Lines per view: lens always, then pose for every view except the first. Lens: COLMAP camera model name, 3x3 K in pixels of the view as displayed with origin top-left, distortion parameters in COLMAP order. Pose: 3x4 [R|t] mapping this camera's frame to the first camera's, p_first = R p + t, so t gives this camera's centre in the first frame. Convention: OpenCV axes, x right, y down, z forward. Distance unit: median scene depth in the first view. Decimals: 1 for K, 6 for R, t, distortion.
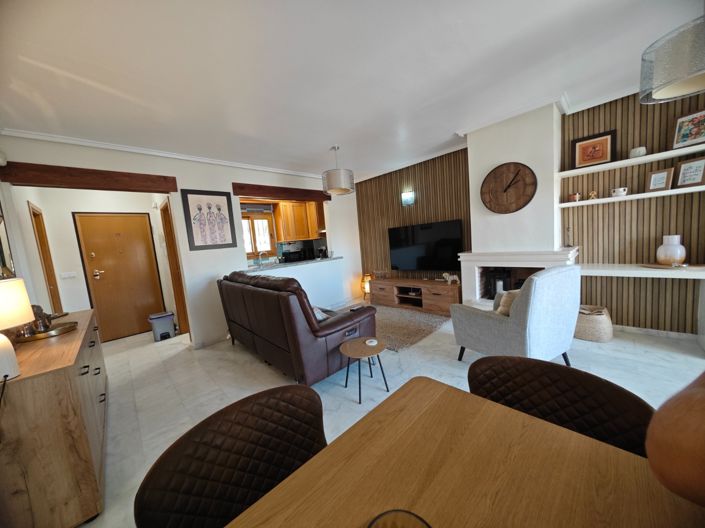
lens RADIAL K [[250.4, 0, 355.1], [0, 250.4, 265.2], [0, 0, 1]] dist [0.000668, 0.000104]
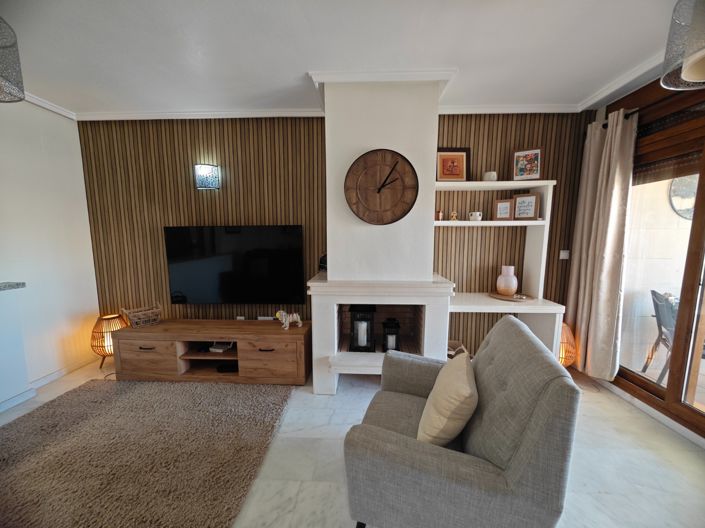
lens RADIAL K [[250.4, 0, 355.1], [0, 250.4, 265.2], [0, 0, 1]] dist [0.000668, 0.000104]
pose [[0.721091, 0.009467, 0.692775, 0.088332], [0.006135, 0.999780, -0.020048, -0.079825], [-0.692813, 0.018707, 0.720875, 0.530347]]
